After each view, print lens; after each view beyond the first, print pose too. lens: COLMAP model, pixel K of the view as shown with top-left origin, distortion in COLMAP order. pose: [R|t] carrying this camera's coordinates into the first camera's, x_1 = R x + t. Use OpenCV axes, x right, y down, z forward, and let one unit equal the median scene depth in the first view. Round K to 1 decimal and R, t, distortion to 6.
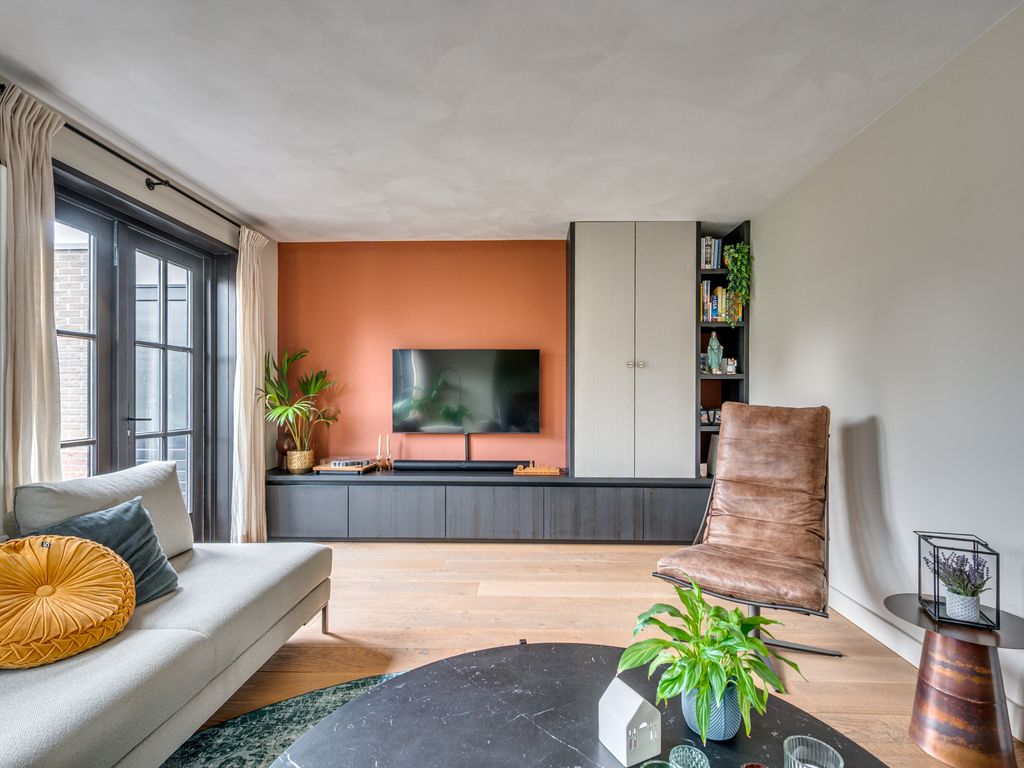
lens RADIAL K [[494.9, 0, 513.3], [0, 494.9, 399.7], [0, 0, 1]] dist [0.010166, 0.000063]
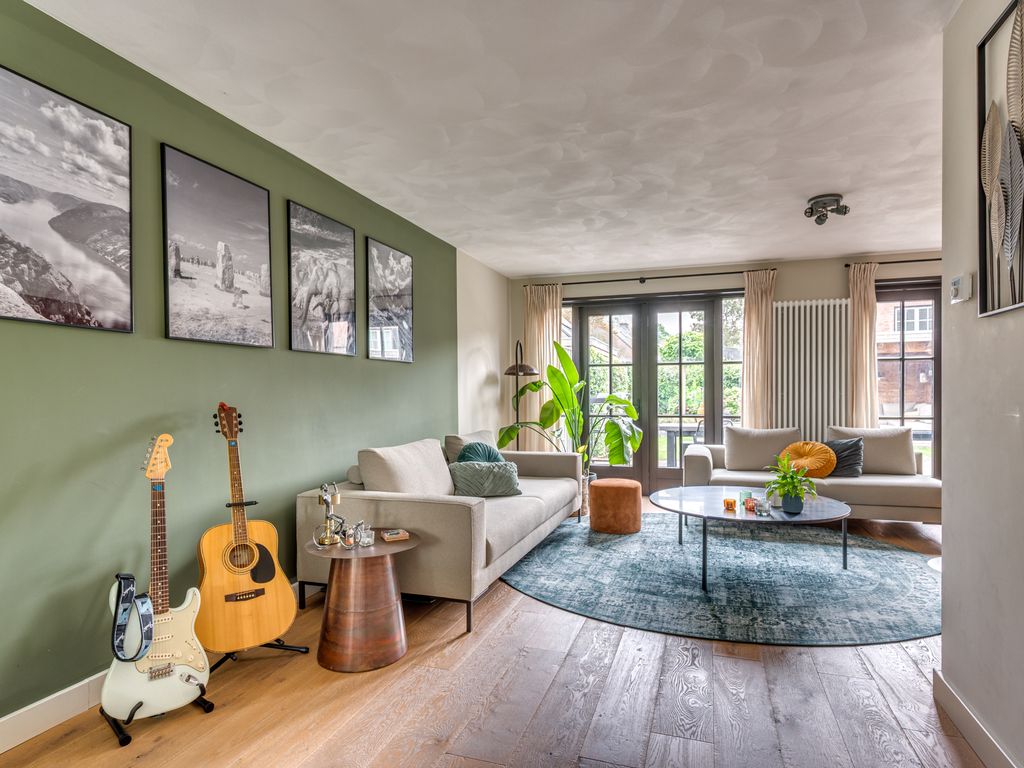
lens RADIAL K [[576.3, 0, 514.4], [0, 576.3, 399.3], [0, 0, 1]] dist [-0.000373, -0.000206]
pose [[-0.286388, 0.006621, -0.958091, 1.112843], [0.001694, 0.999978, 0.006404, 0.003406], [0.958112, 0.000211, -0.286393, 0.125460]]
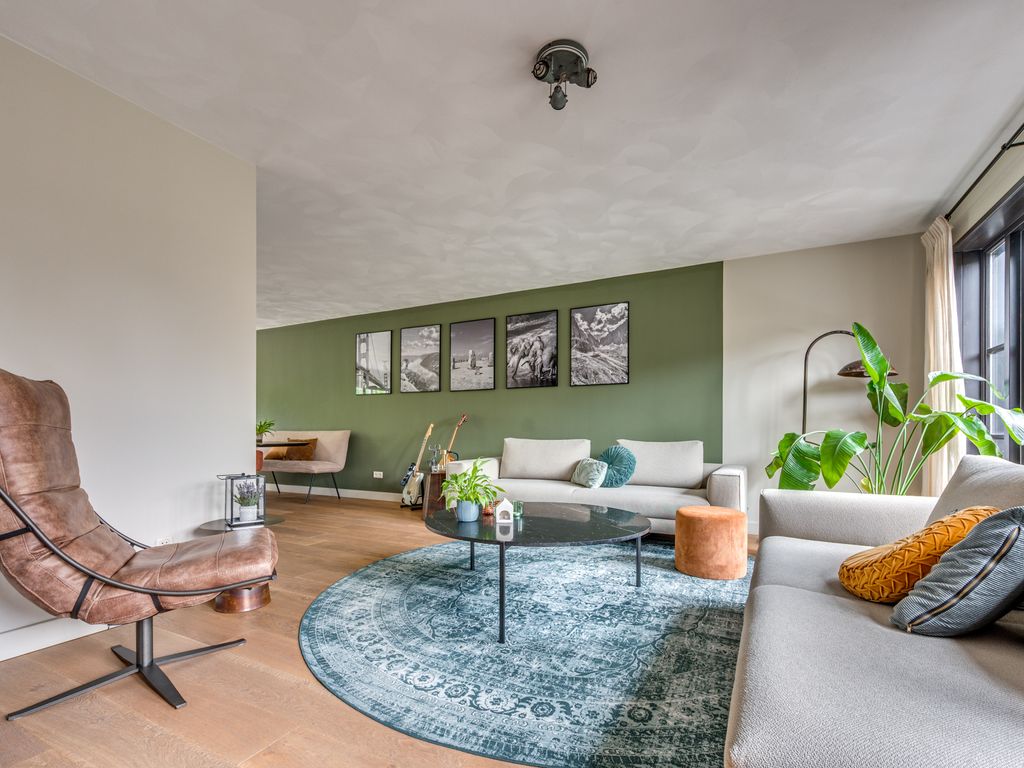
lens RADIAL K [[484.1, 0, 513.2], [0, 484.1, 431.9], [0, 0, 1]] dist [0.000448, 0.000048]
pose [[-0.902154, -0.006999, 0.431357, -0.237584], [-0.004920, 0.999970, 0.005936, 0.057368], [-0.431385, 0.003233, -0.902162, 0.874961]]
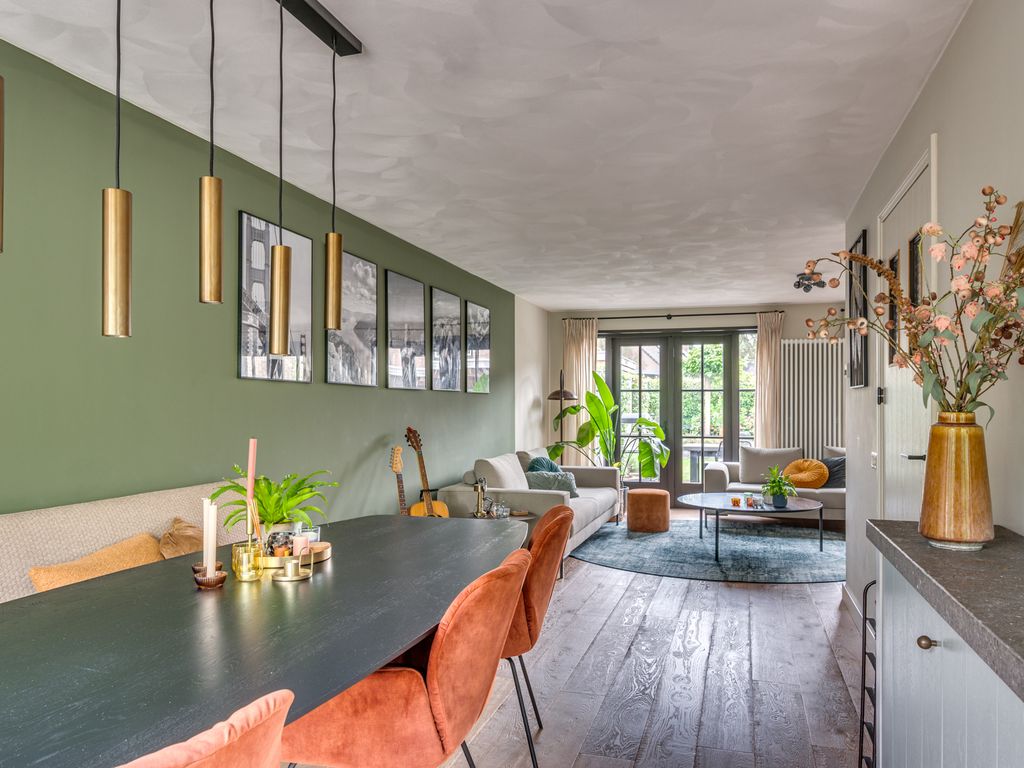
lens RADIAL K [[724.5, 0, 514.9], [0, 724.5, 400.8], [0, 0, 1]] dist [-0.004988, -0.001988]
pose [[-0.265122, -0.012397, -0.964135, 1.817149], [-0.006181, 0.999919, -0.011158, -0.024503], [0.964195, 0.003001, -0.265177, 0.144864]]
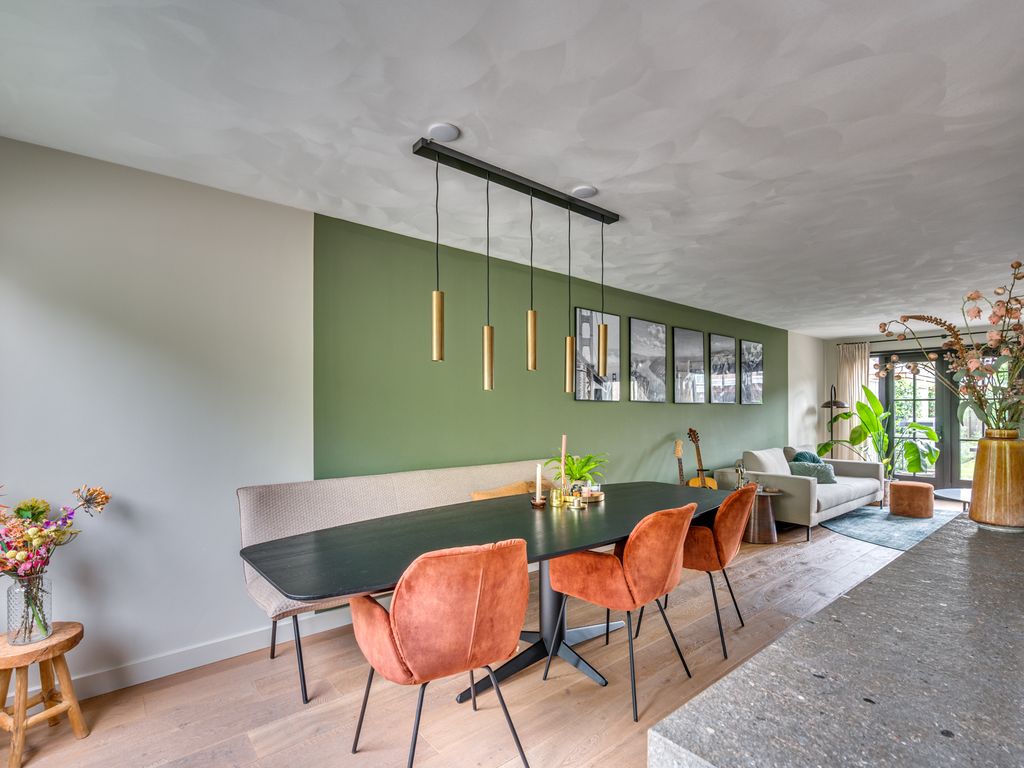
lens RADIAL K [[496.3, 0, 513.0], [0, 496.3, 411.7], [0, 0, 1]] dist [-0.001789, -0.000425]
pose [[-0.746492, -0.002048, -0.665391, 1.886937], [-0.004775, 0.999986, 0.002279, -0.037138], [0.665377, 0.004878, -0.746492, 0.318353]]
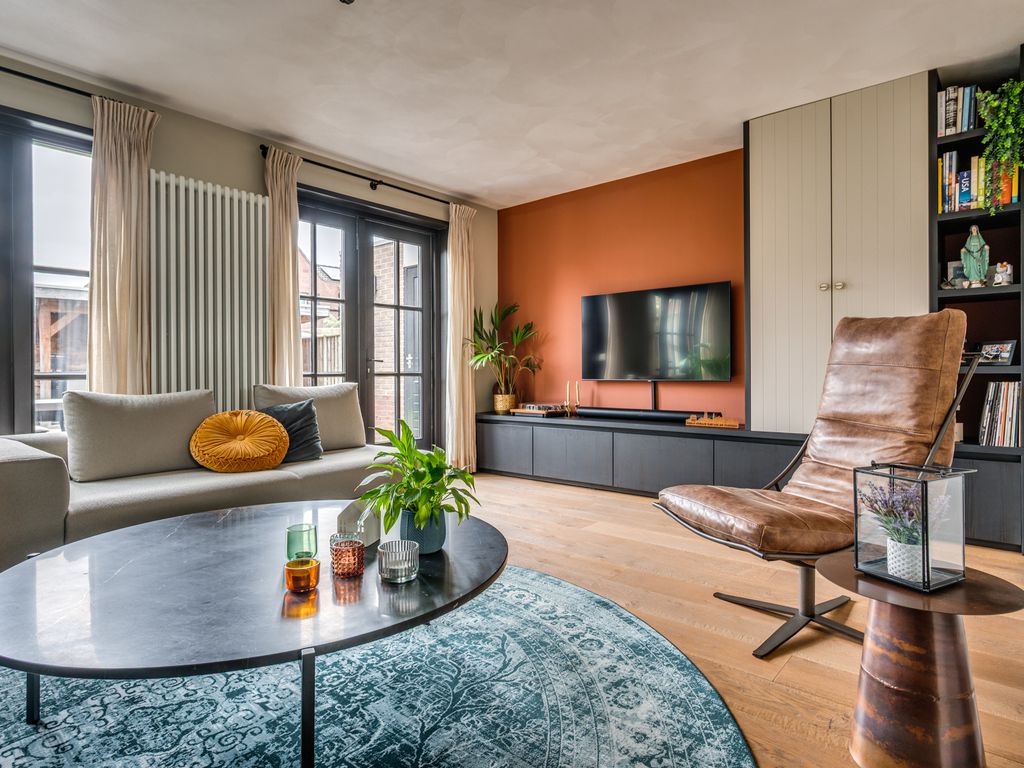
lens RADIAL K [[570.9, 0, 515.6], [0, 570.9, 378.9], [0, 0, 1]] dist [0.001290, 0.000425]
pose [[0.783359, 0.001173, -0.621568, 0.413141], [0.002316, 0.999986, 0.004806, 0.065965], [0.621565, -0.005204, 0.783345, 0.013992]]
